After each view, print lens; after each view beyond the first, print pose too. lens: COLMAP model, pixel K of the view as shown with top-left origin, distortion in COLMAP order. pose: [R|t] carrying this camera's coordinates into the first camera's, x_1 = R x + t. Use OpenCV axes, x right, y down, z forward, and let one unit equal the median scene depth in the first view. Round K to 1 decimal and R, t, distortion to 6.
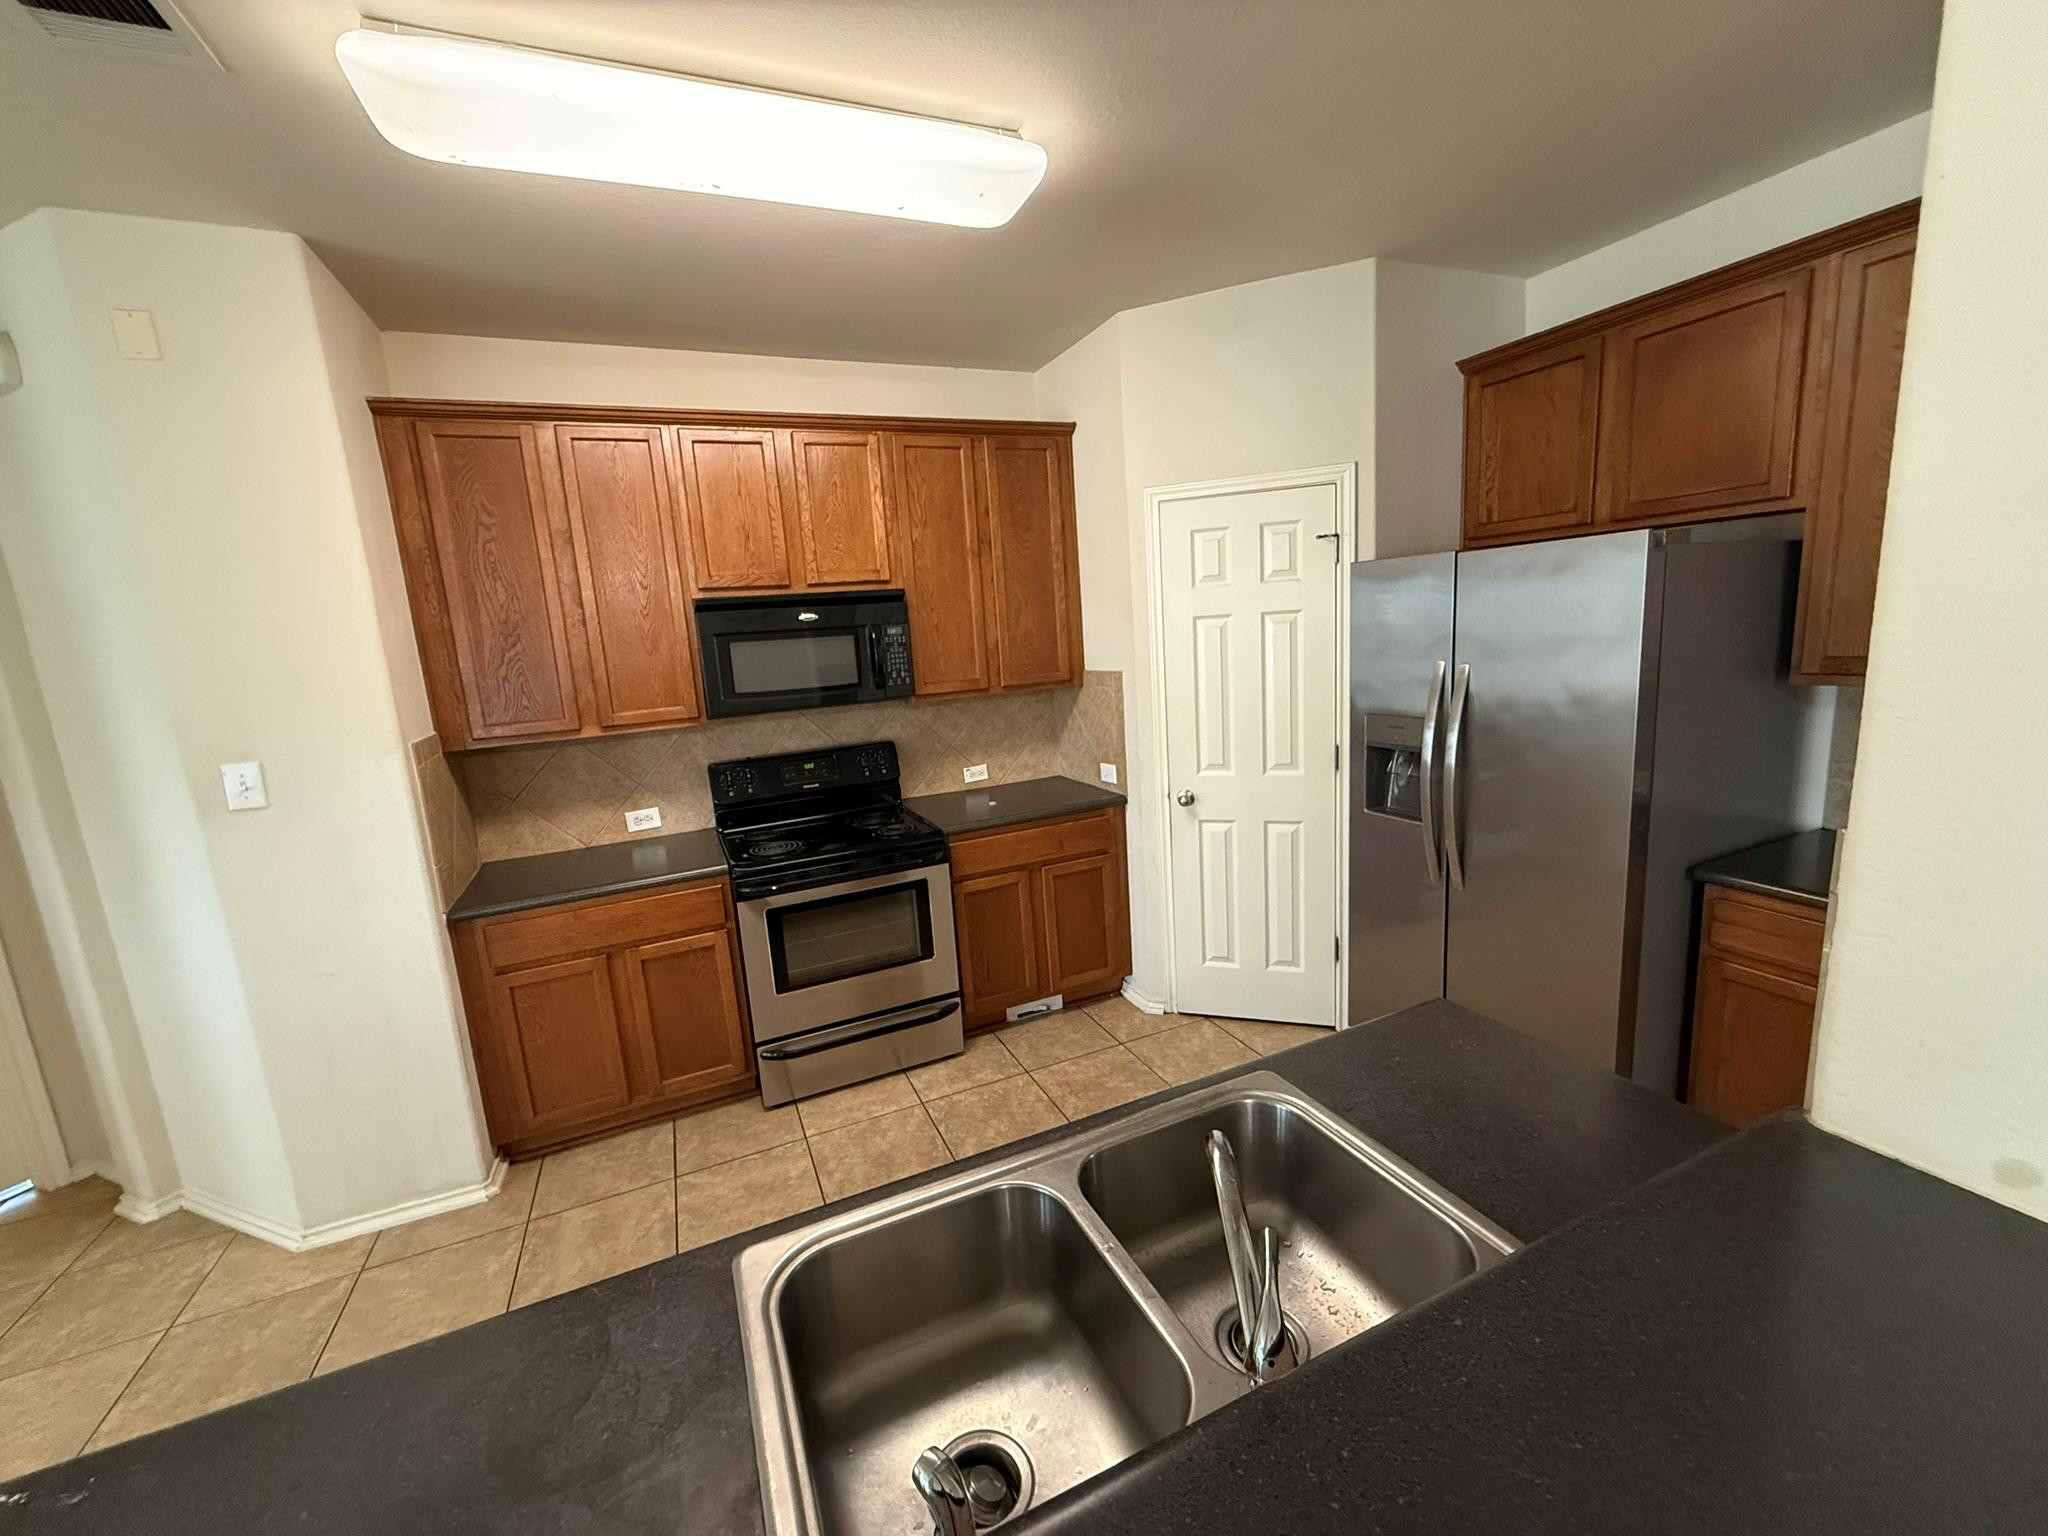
lens RADIAL K [[820.8, 0, 1019.3], [0, 820.8, 762.5], [0, 0, 1]] dist [-0.000717, 0.000320]
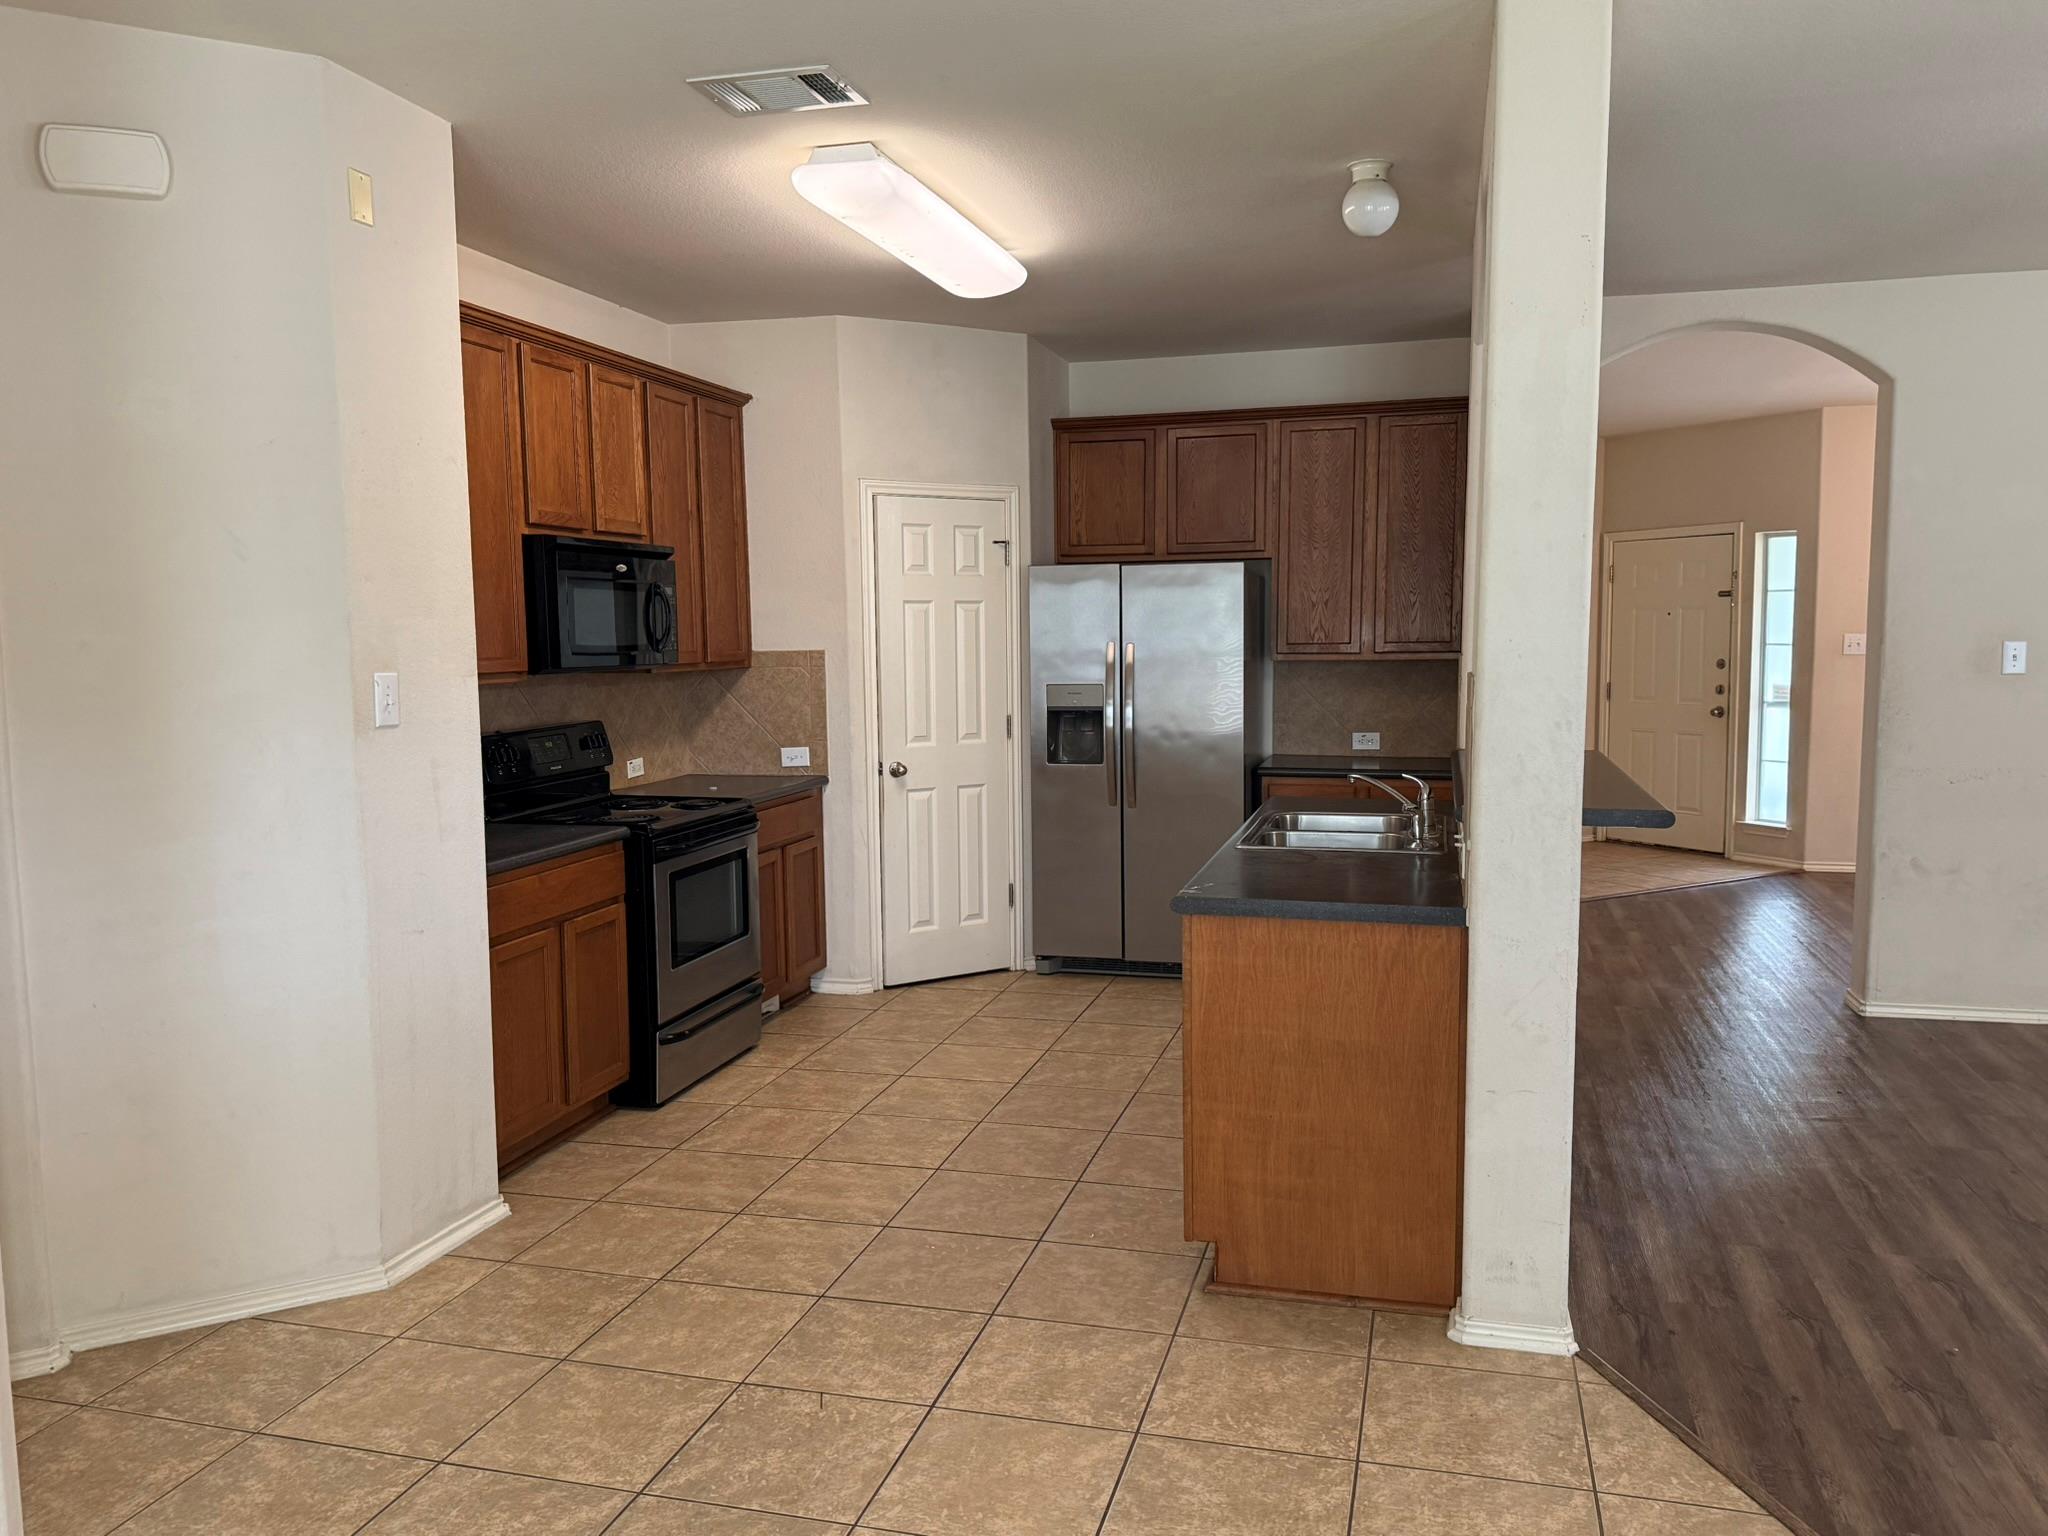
lens RADIAL K [[1520.5, 0, 1039.1], [0, 1520.5, 773.3], [0, 0, 1]] dist [0.065584, -0.078044]
pose [[0.620225, -0.014980, 0.784281, -1.301604], [0.103359, 0.992661, -0.062778, 0.202962], [-0.777585, 0.119999, 0.617222, -0.377634]]
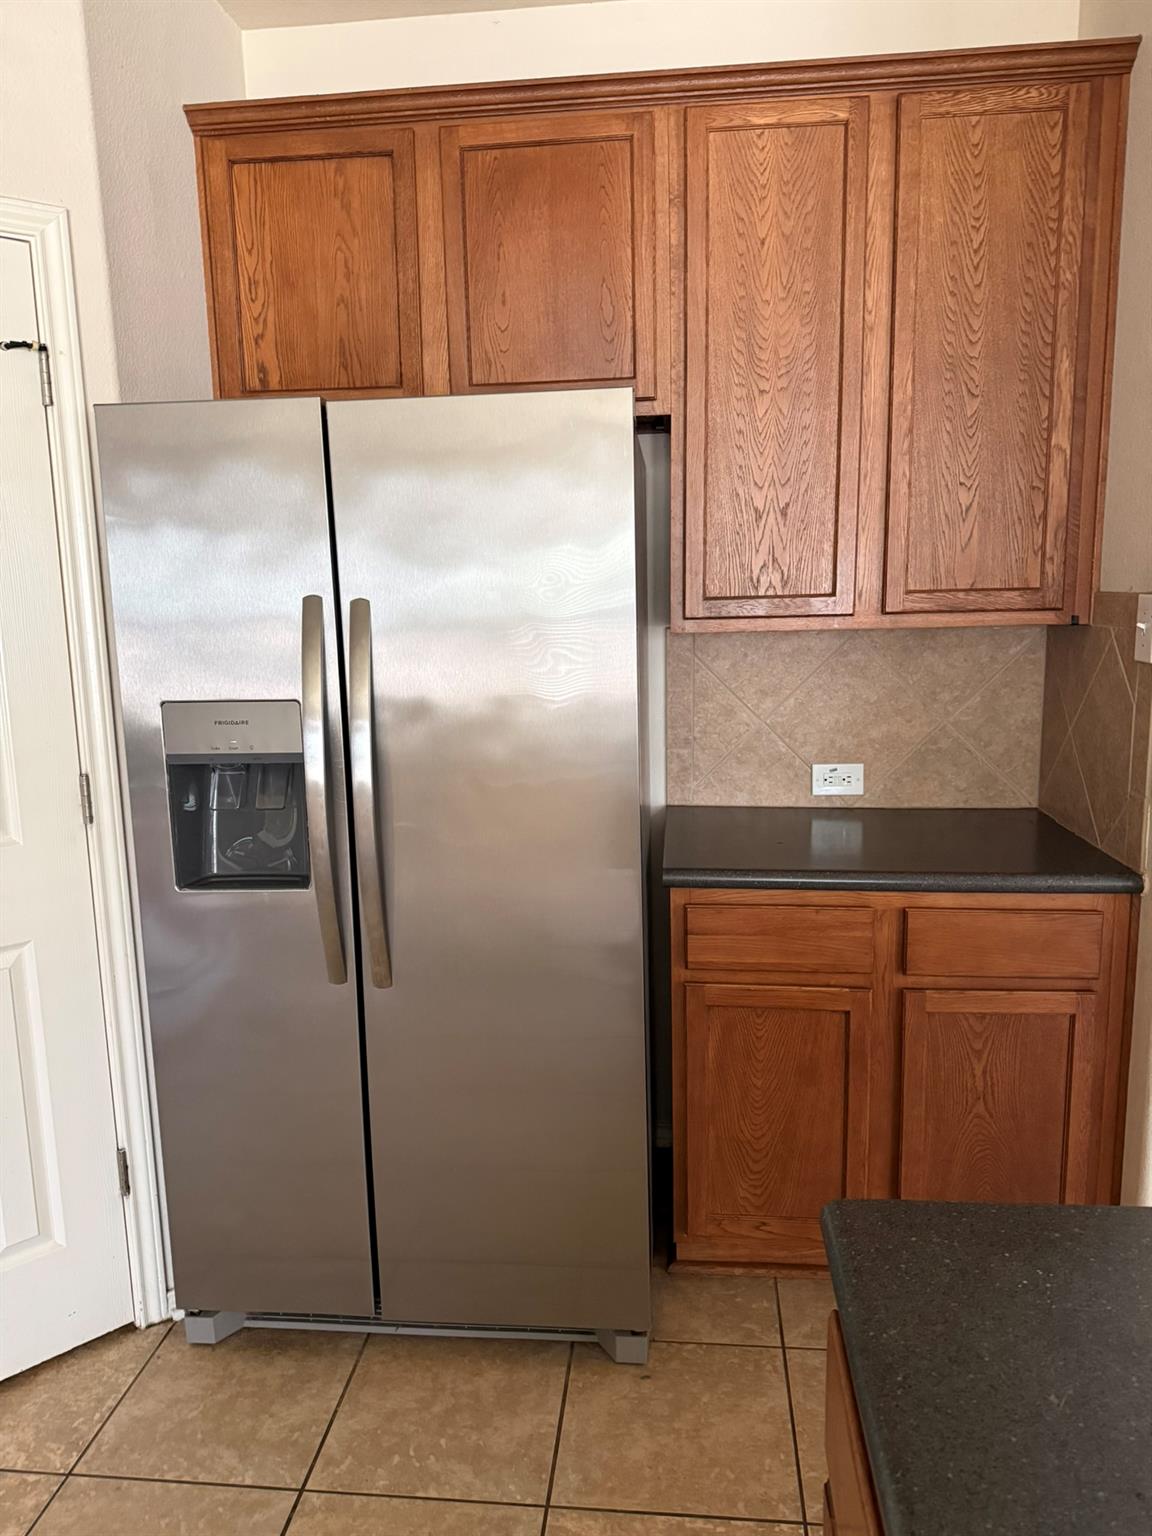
lens RADIAL K [[1088.9, 0, 570.4], [0, 1088.9, 771.5], [0, 0, 1]] dist [0.014797, -0.005433]
pose [[0.486240, -0.086841, 0.869500, -0.050398], [0.139903, 0.989950, 0.020634, 0.005036], [-0.862553, 0.111613, 0.493503, 0.409886]]
